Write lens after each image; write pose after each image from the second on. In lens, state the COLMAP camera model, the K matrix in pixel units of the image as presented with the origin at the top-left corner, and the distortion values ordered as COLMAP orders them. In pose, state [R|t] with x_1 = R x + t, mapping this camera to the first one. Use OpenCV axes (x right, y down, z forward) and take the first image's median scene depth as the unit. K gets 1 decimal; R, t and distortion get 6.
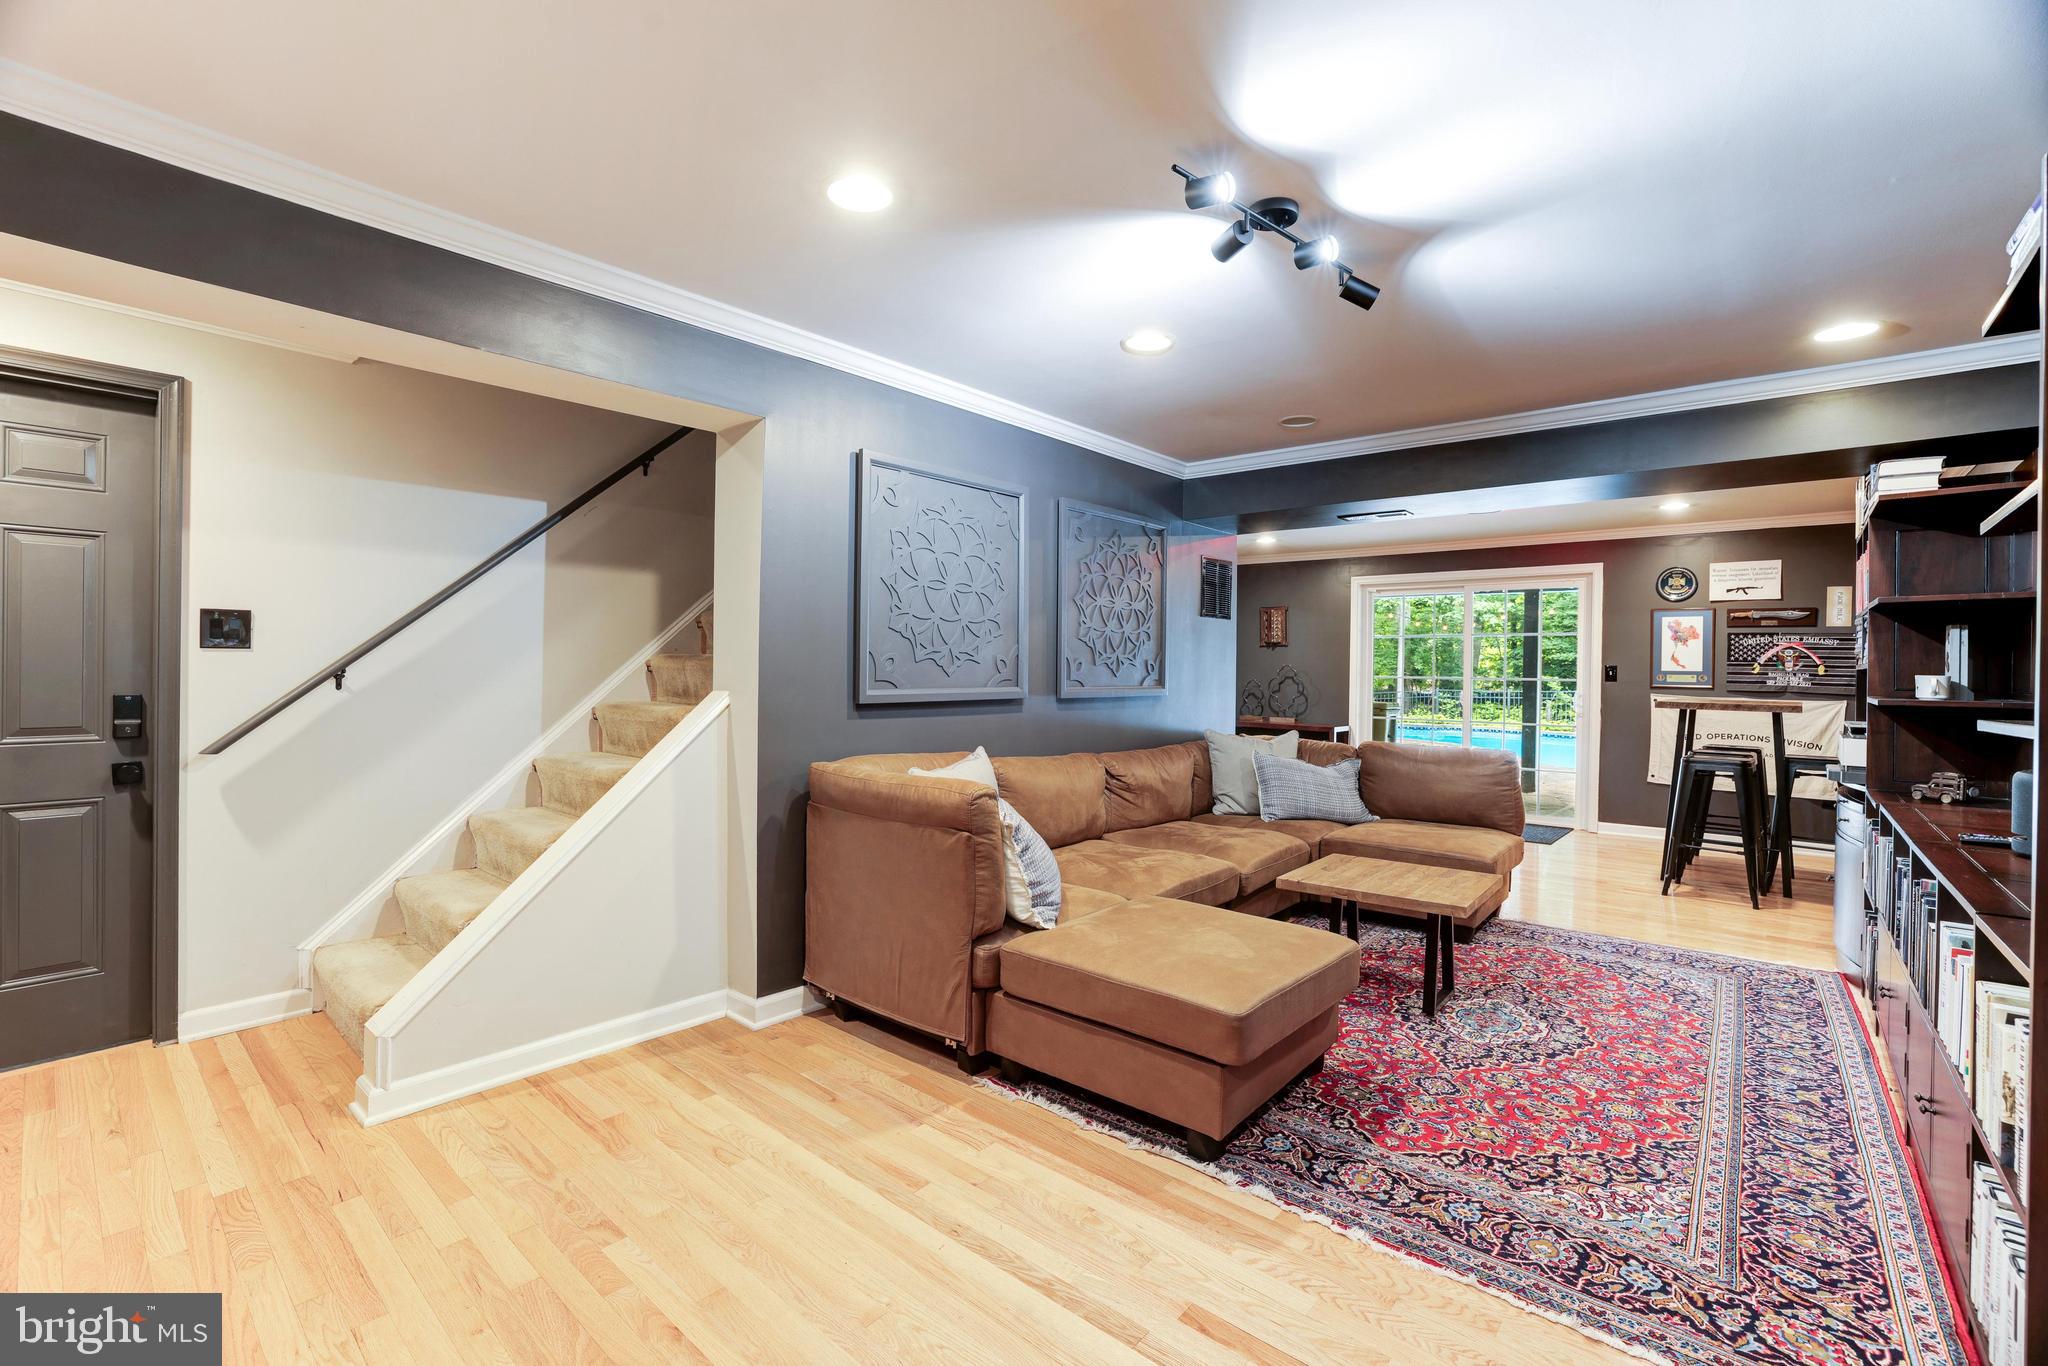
lens RADIAL K [[880.9, 0, 1008.7], [0, 880.9, 688.8], [0, 0, 1]] dist [-0.024354, 0.010621]
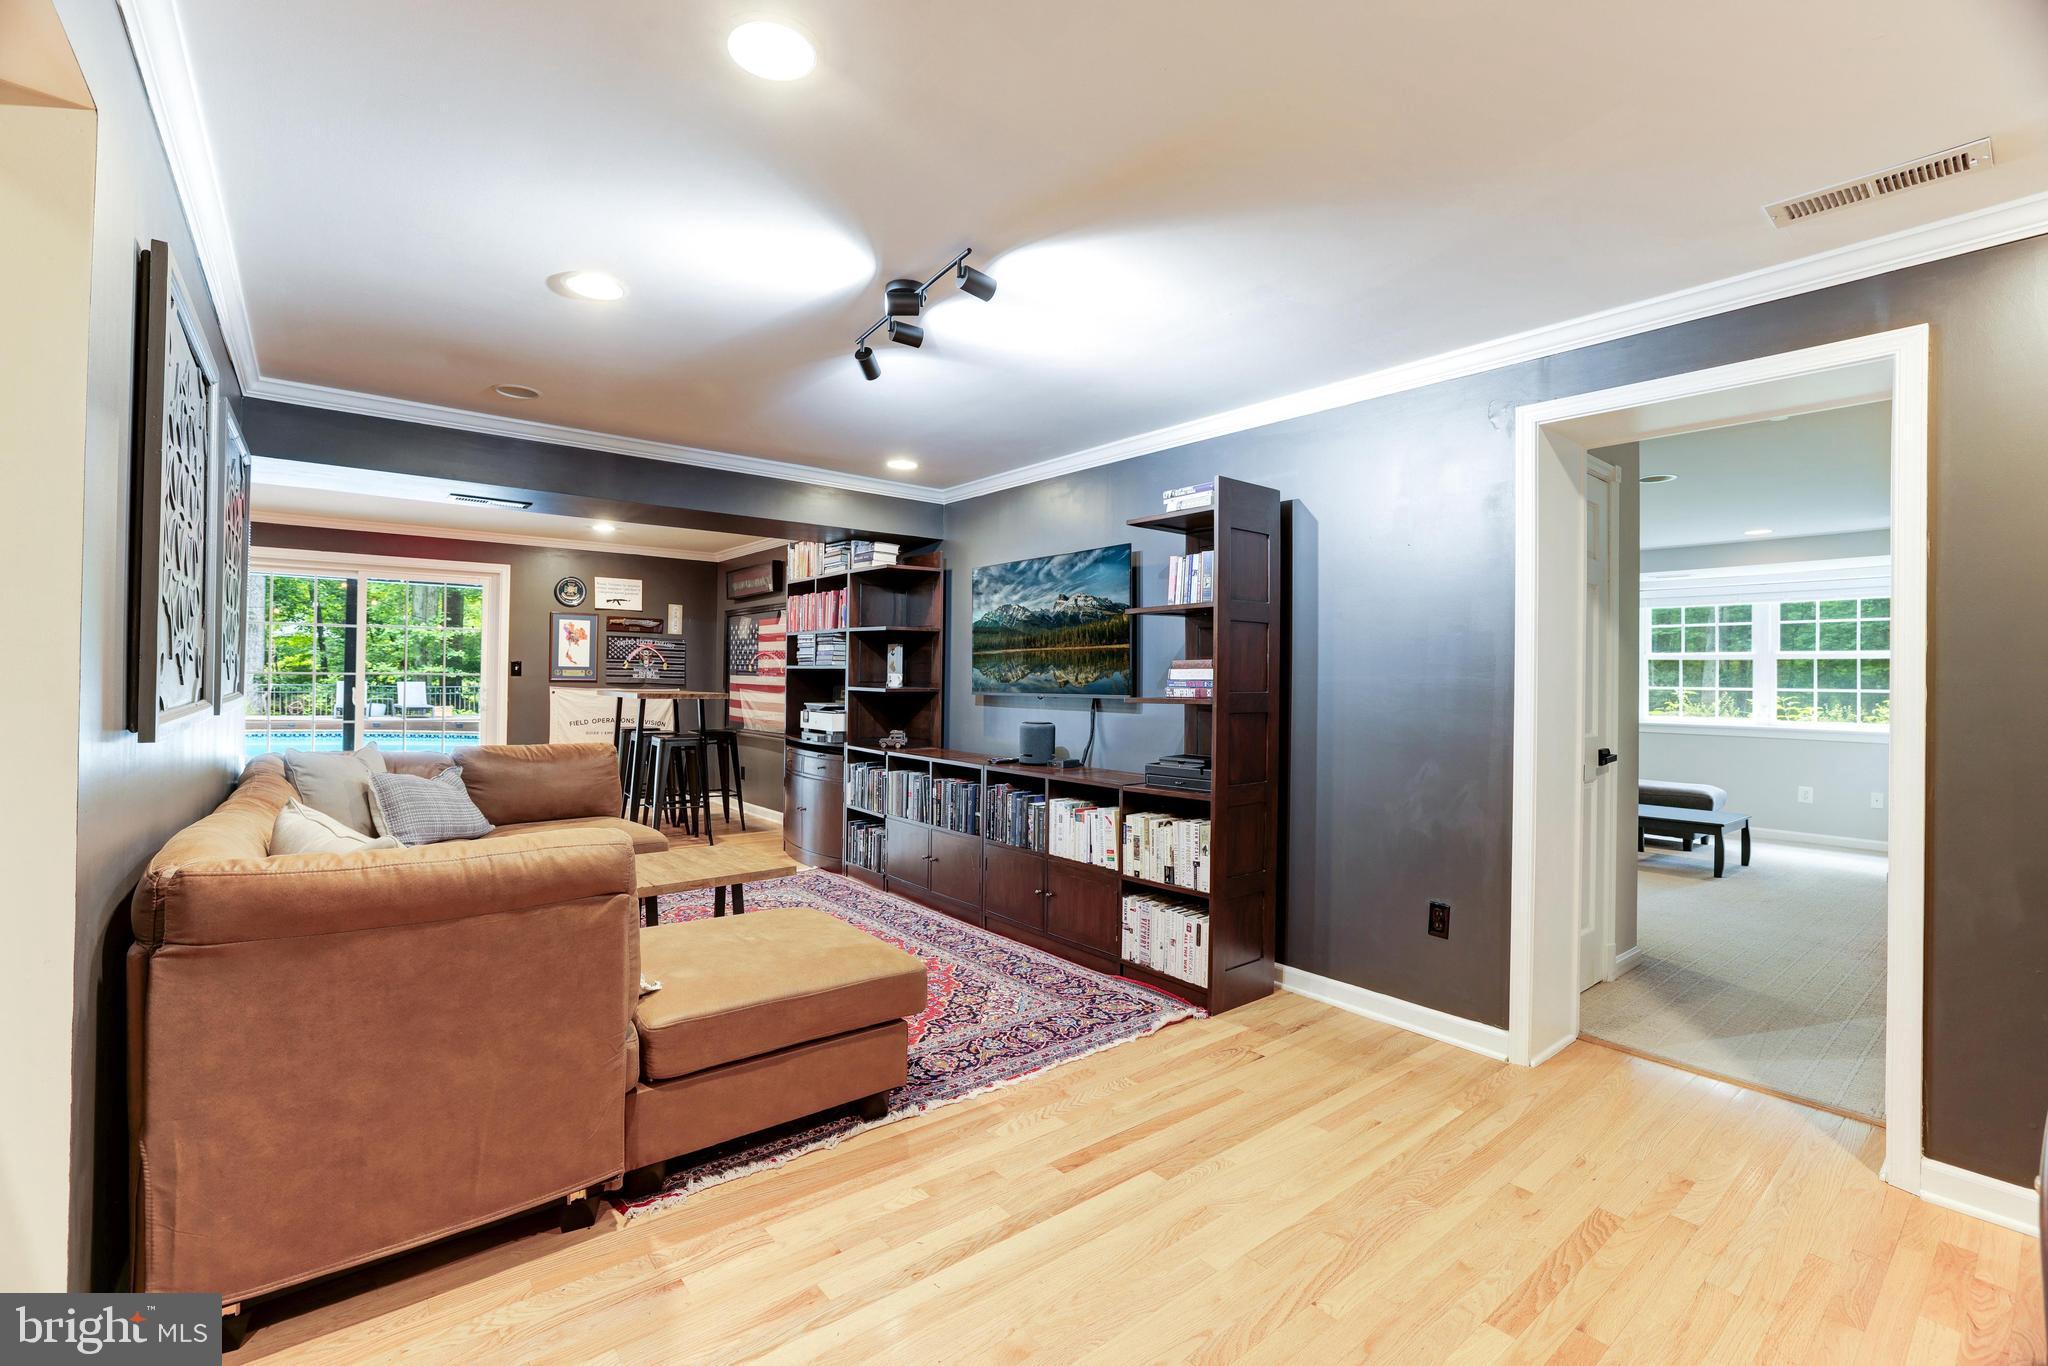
lens RADIAL K [[880.9, 0, 1022.3], [0, 880.9, 670.4], [0, 0, 1]] dist [-0.024354, 0.010621]
pose [[0.190857, -0.001915, 0.981616, -0.714187], [0.011928, 0.999929, -0.000369, -0.021024], [-0.981545, 0.011779, 0.190867, 0.517535]]
